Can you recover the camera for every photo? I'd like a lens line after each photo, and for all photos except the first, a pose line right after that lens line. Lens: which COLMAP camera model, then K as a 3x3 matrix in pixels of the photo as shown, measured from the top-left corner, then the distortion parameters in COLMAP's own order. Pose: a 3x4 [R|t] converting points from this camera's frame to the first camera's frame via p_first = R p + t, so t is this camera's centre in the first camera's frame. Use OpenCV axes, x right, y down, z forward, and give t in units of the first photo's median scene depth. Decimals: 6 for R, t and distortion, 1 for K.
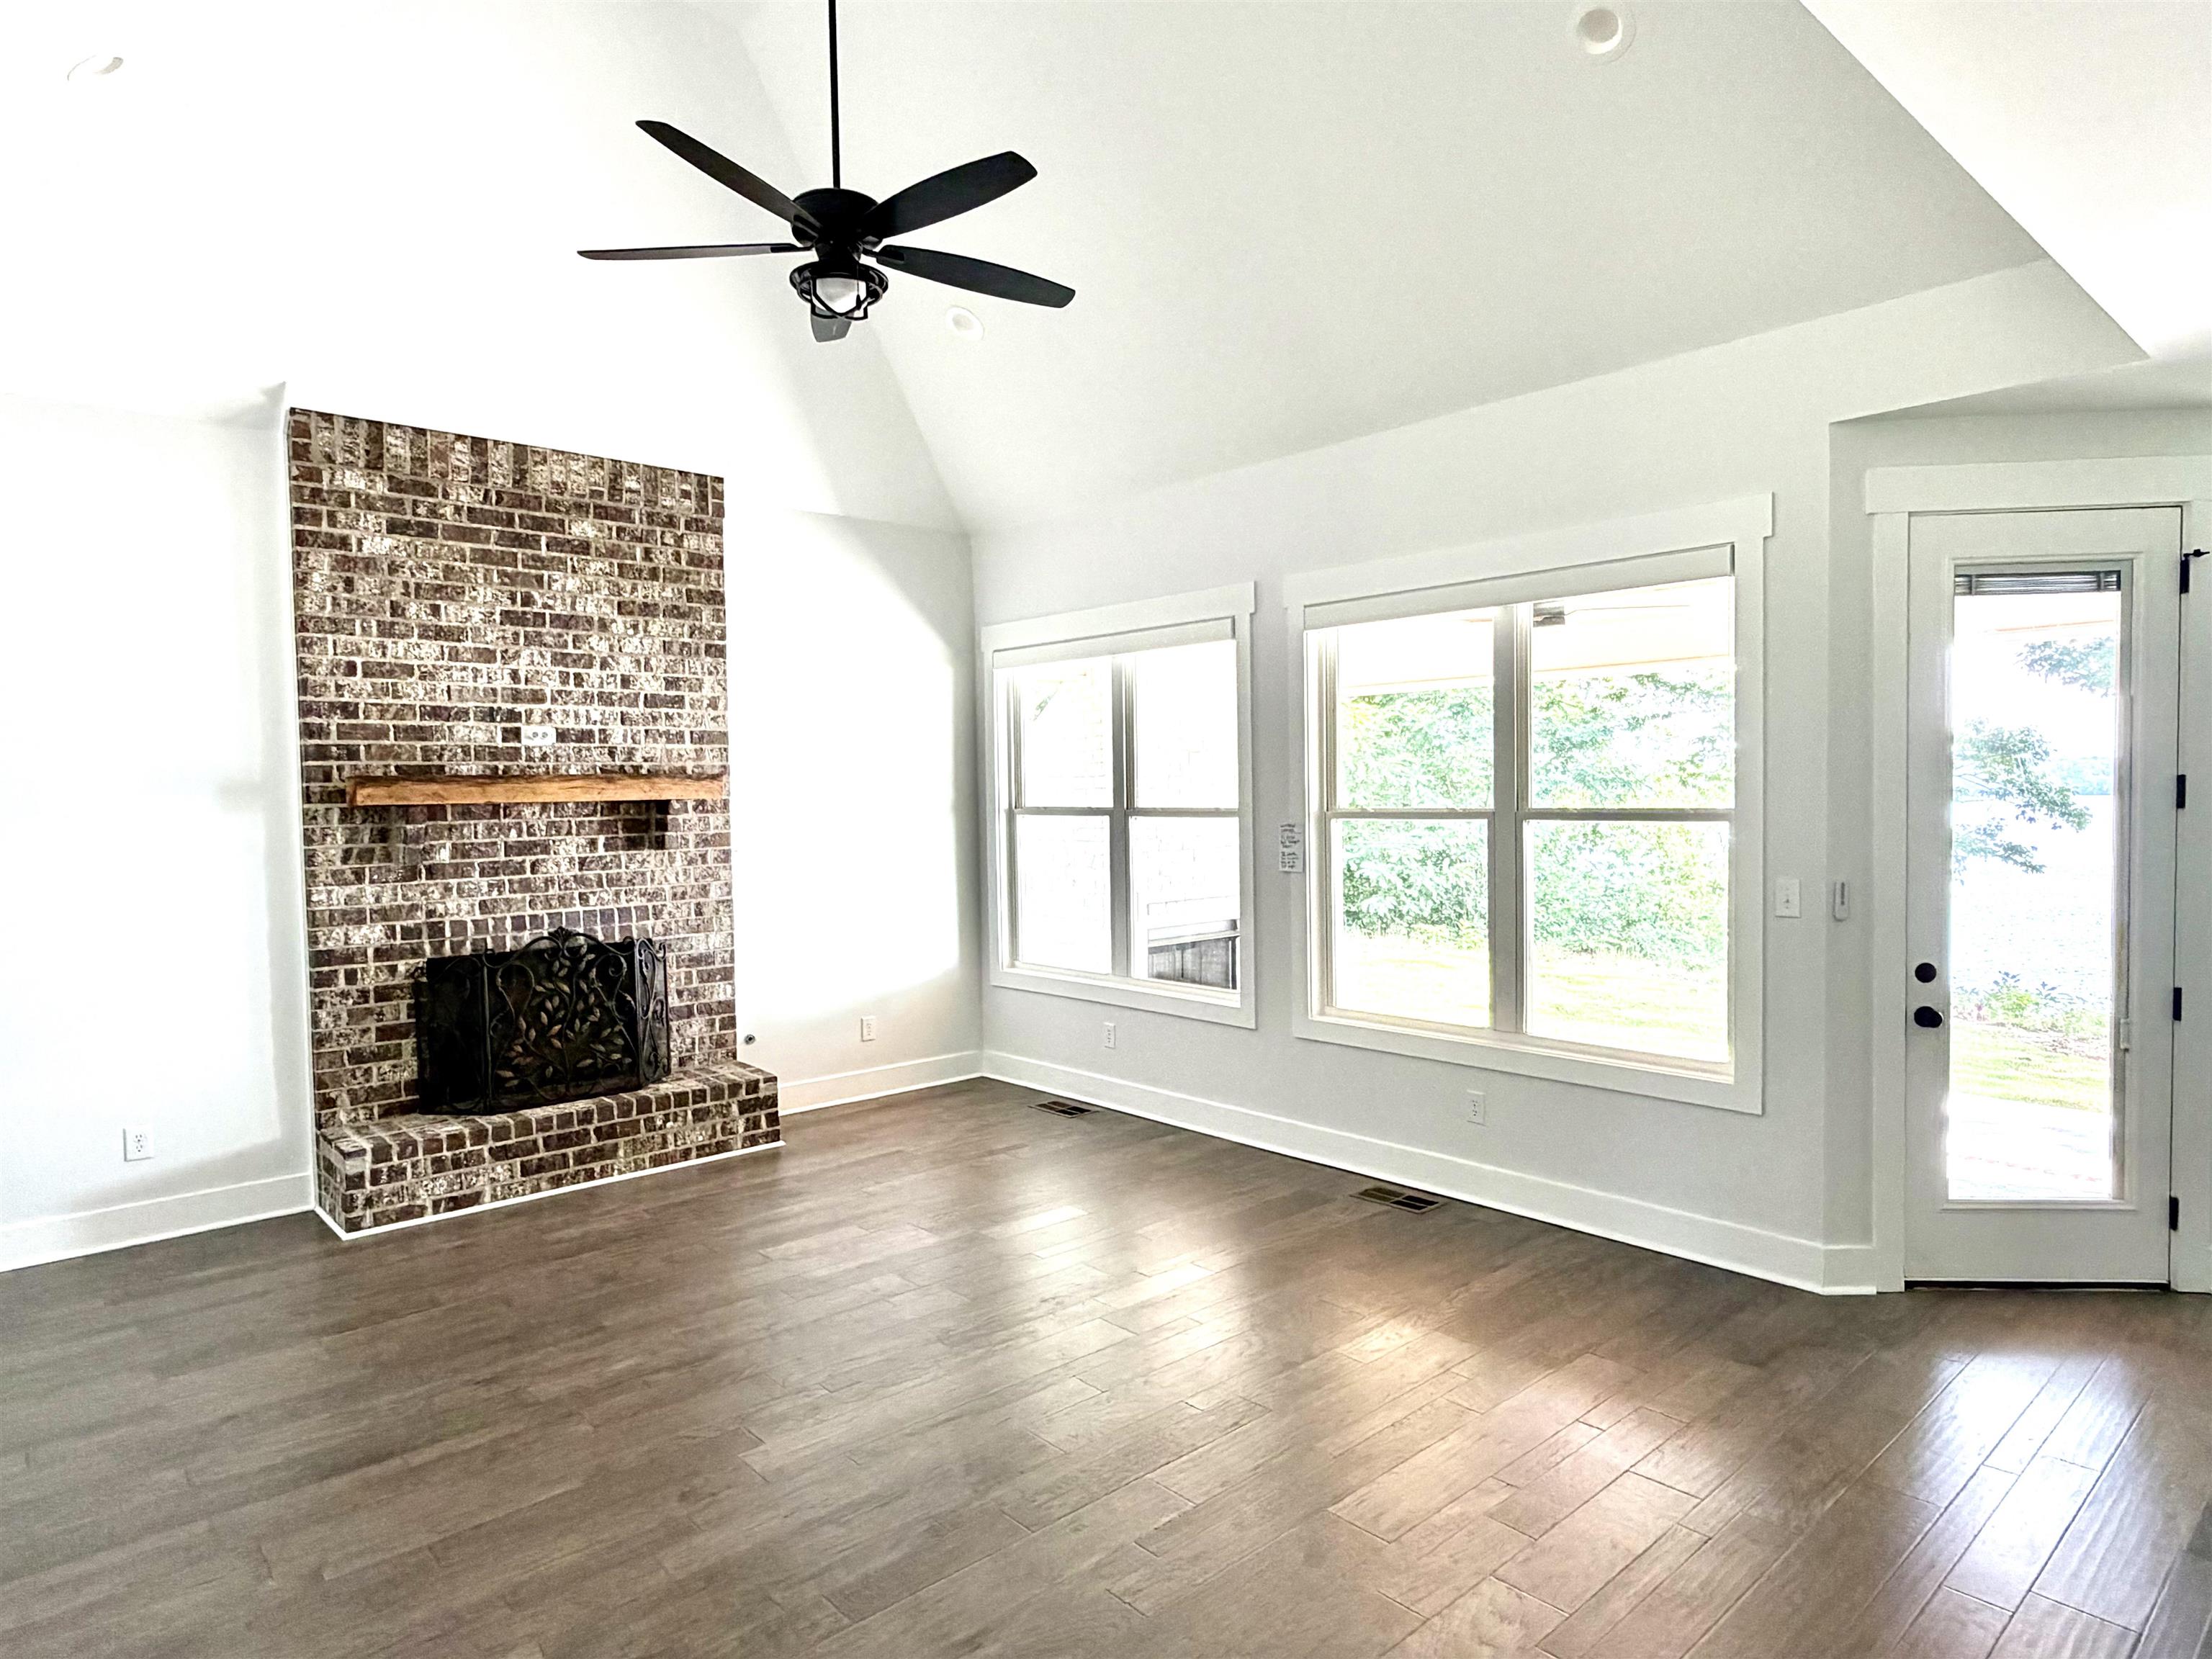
lens RADIAL K [[1305.2, 0, 1104.5], [0, 1305.2, 831.8], [0, 0, 1]] dist [0.006347, -0.000769]
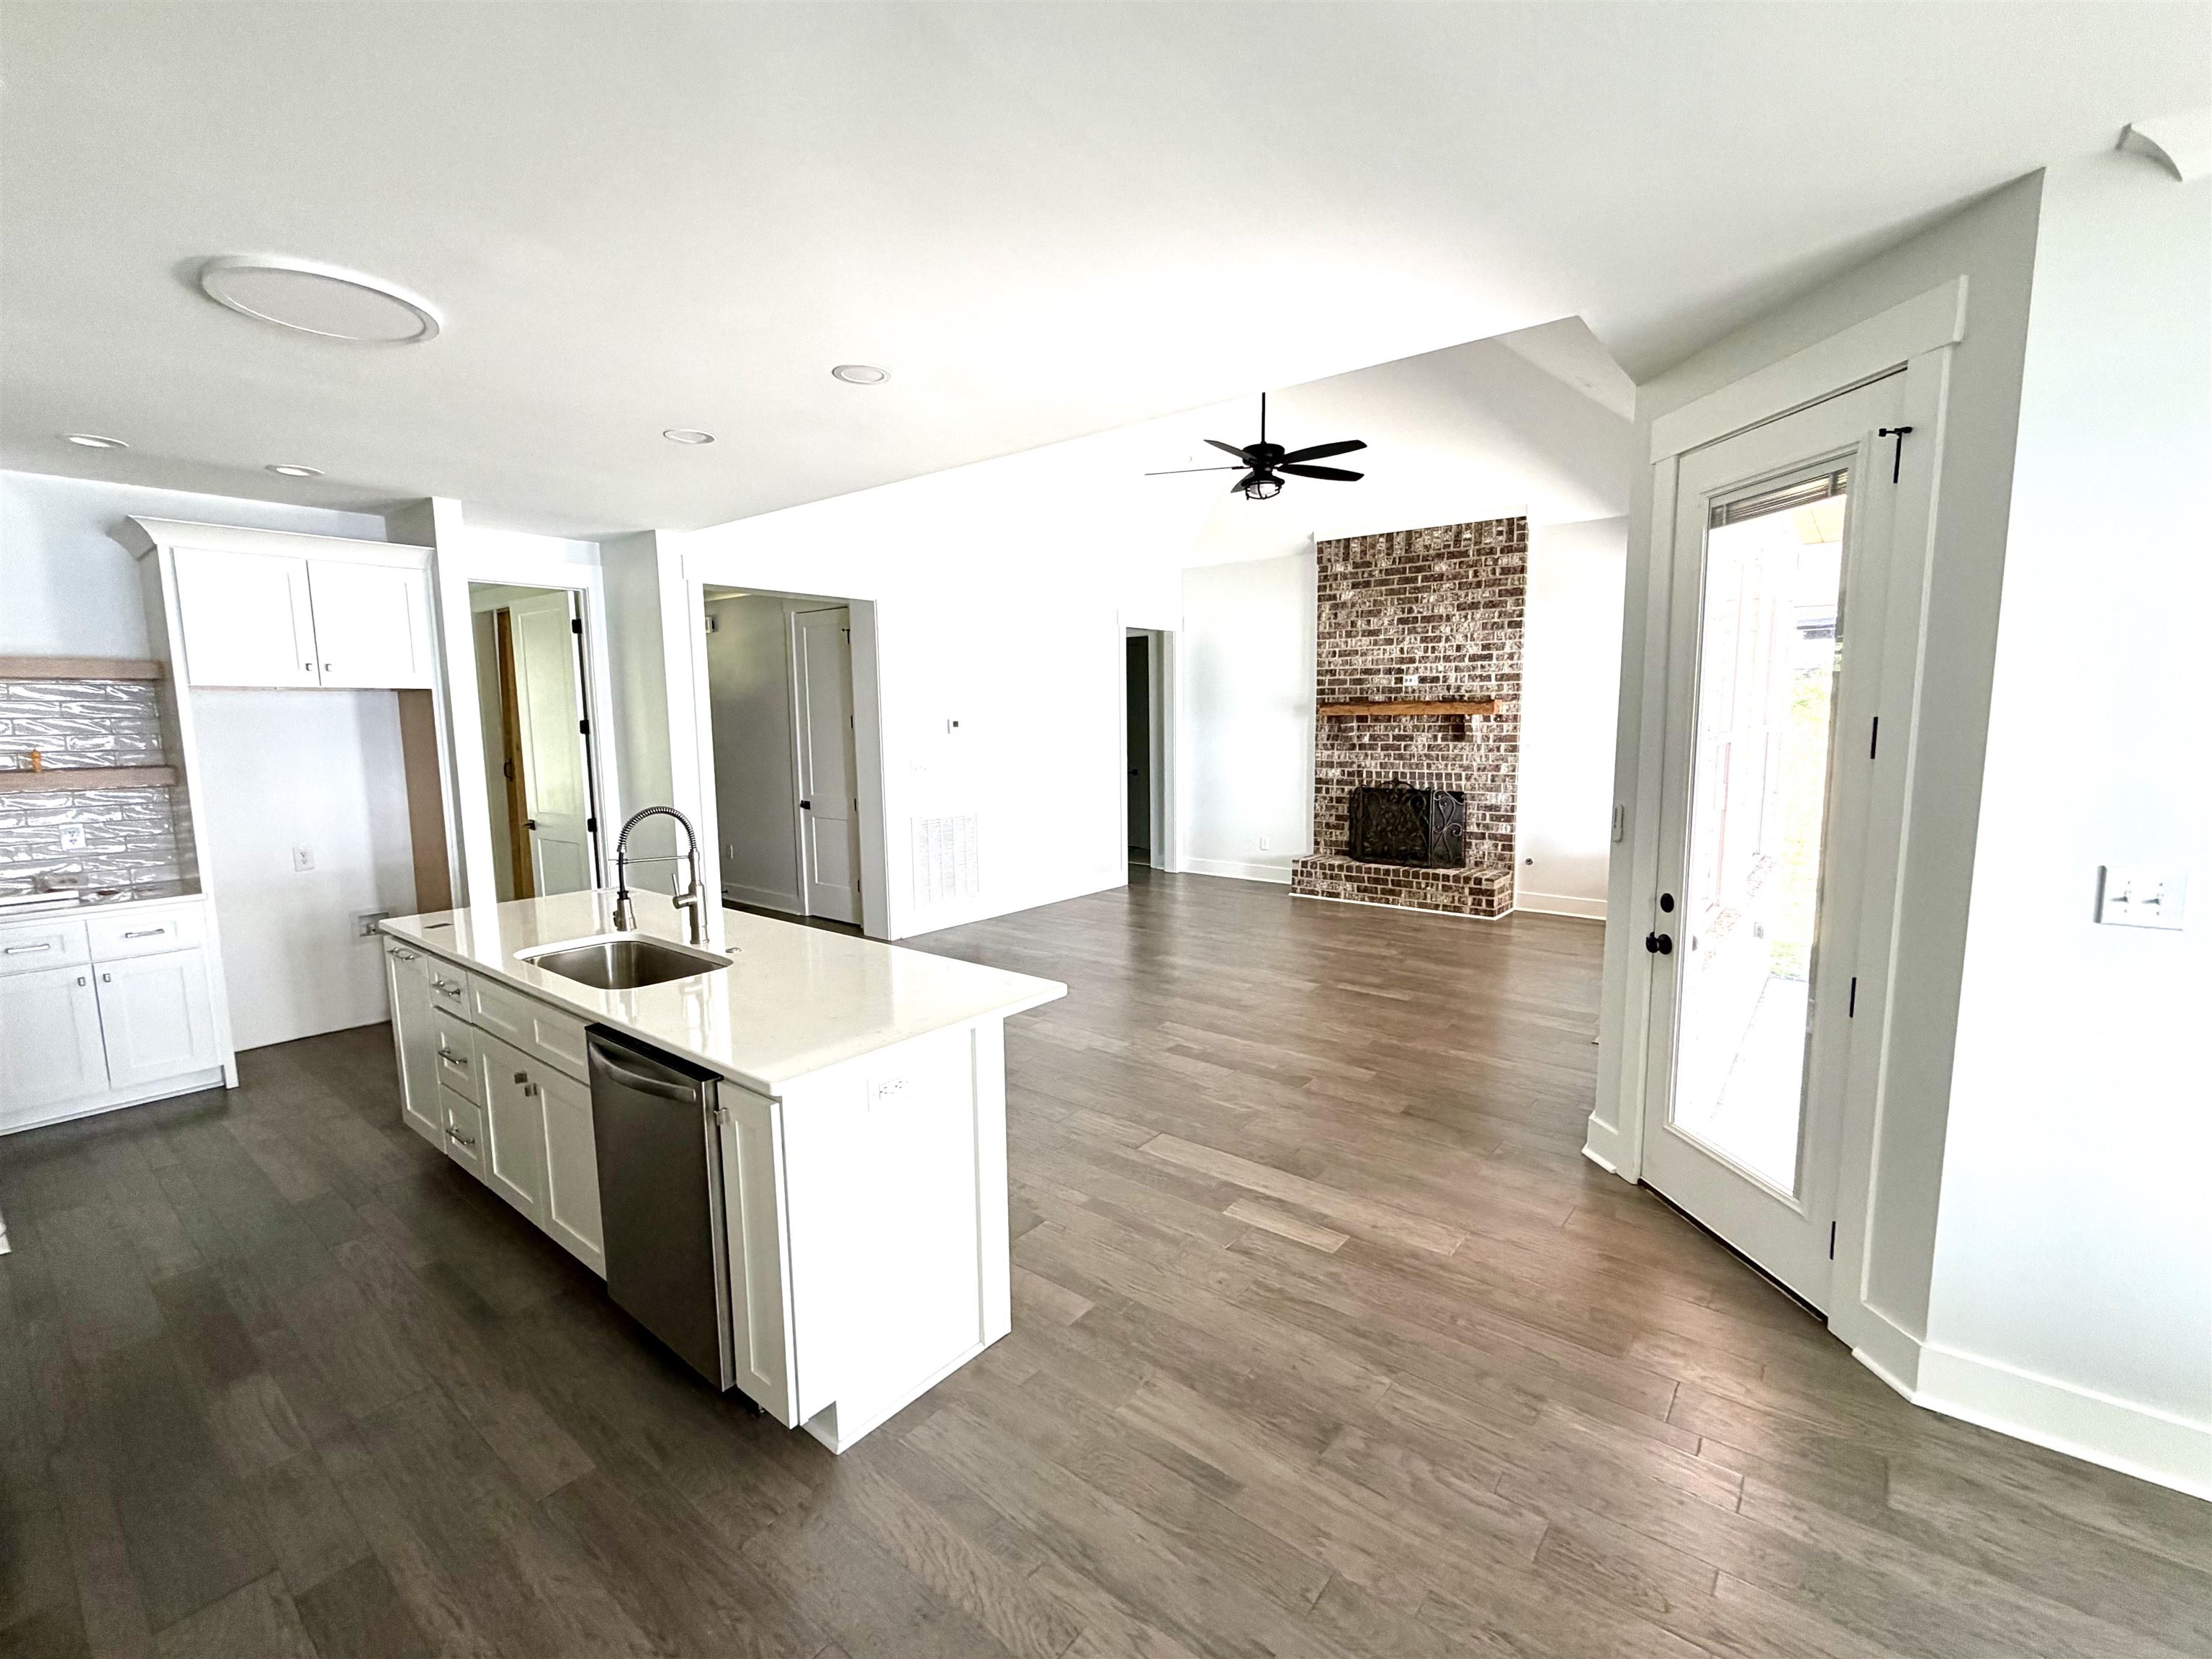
lens RADIAL K [[975.7, 0, 1106.2], [0, 975.7, 831.6], [0, 0, 1]] dist [0.000668, 0.000020]
pose [[0.160915, 0.133337, -0.977920, 0.966277], [-0.026754, 0.991057, 0.130726, -0.028498], [0.986606, 0.005128, 0.163043, 0.316929]]
